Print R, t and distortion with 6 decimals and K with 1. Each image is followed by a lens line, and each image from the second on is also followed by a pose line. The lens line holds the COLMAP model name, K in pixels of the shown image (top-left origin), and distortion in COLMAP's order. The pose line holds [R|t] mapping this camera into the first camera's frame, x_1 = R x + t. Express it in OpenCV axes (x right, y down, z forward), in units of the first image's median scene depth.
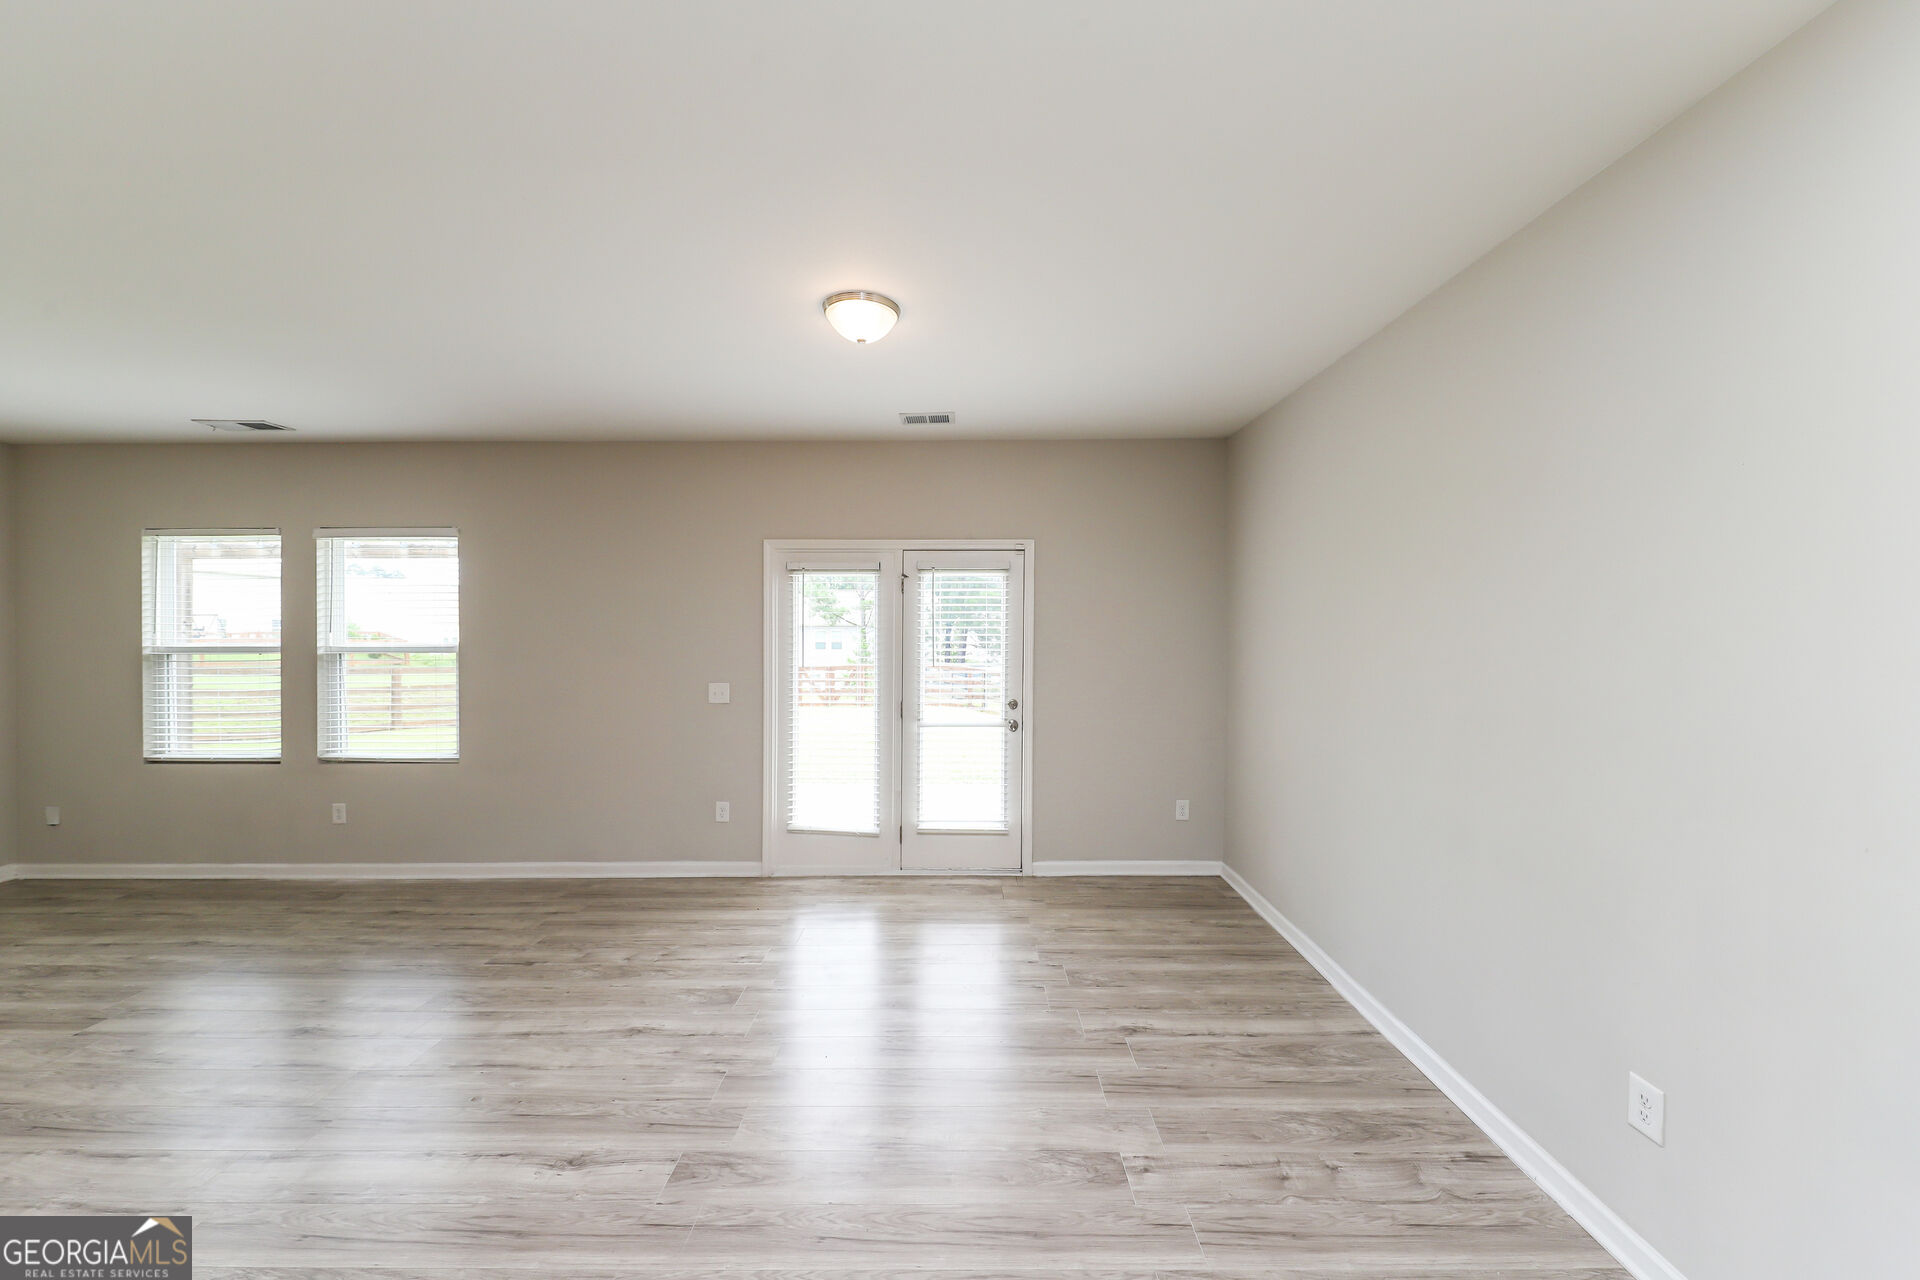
lens RADIAL K [[731.5, 0, 950.4], [0, 731.5, 643.6], [0, 0, 1]] dist [0.001454, -0.003132]
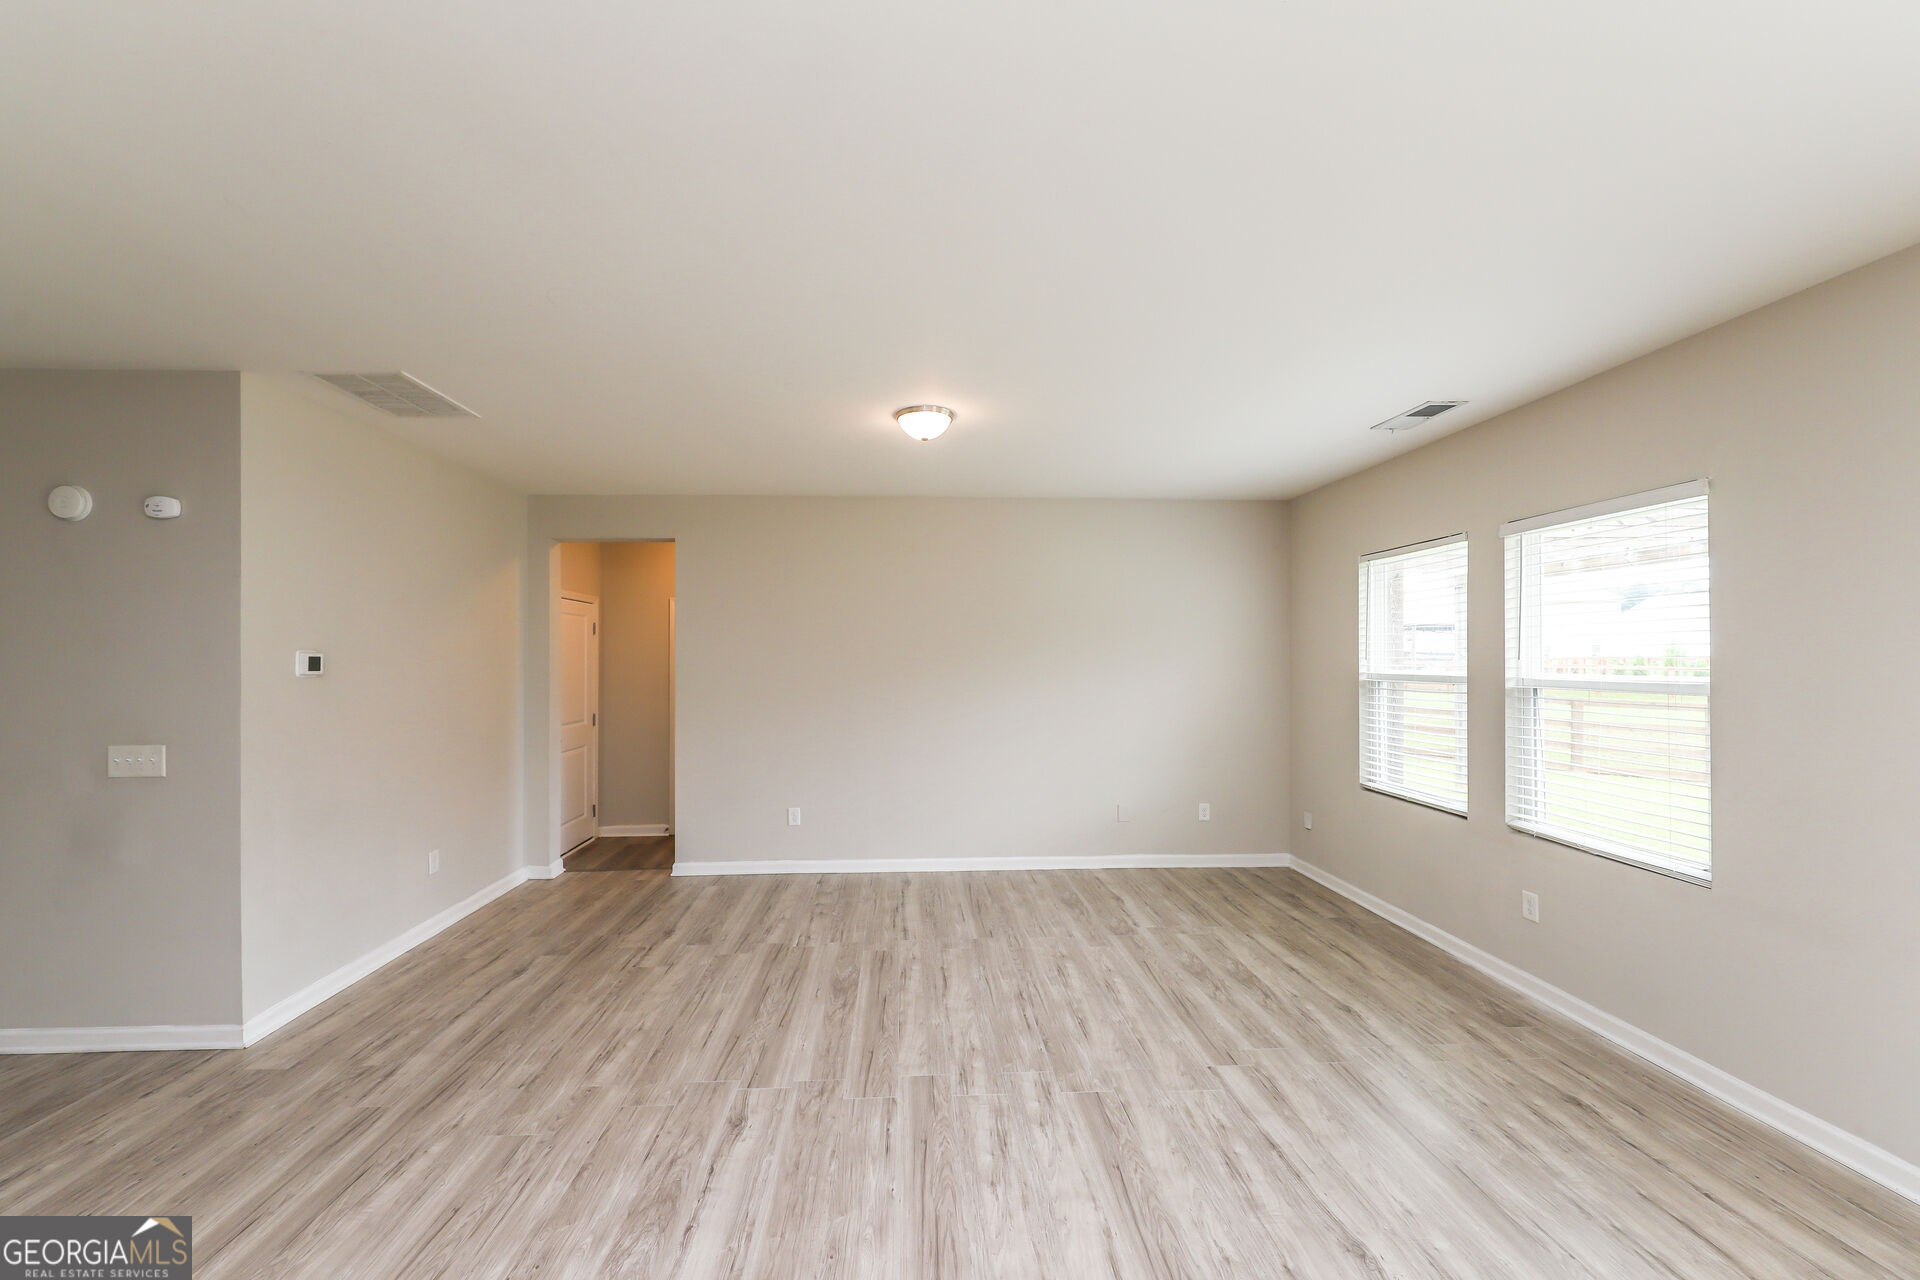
lens RADIAL K [[731.5, 0, 950.4], [0, 731.5, 643.6], [0, 0, 1]] dist [0.001454, -0.003132]
pose [[0.089195, -0.017394, -0.995862, -0.154707], [-0.020269, 0.999609, -0.019275, -0.005454], [0.995808, 0.021905, 0.088808, 0.355009]]
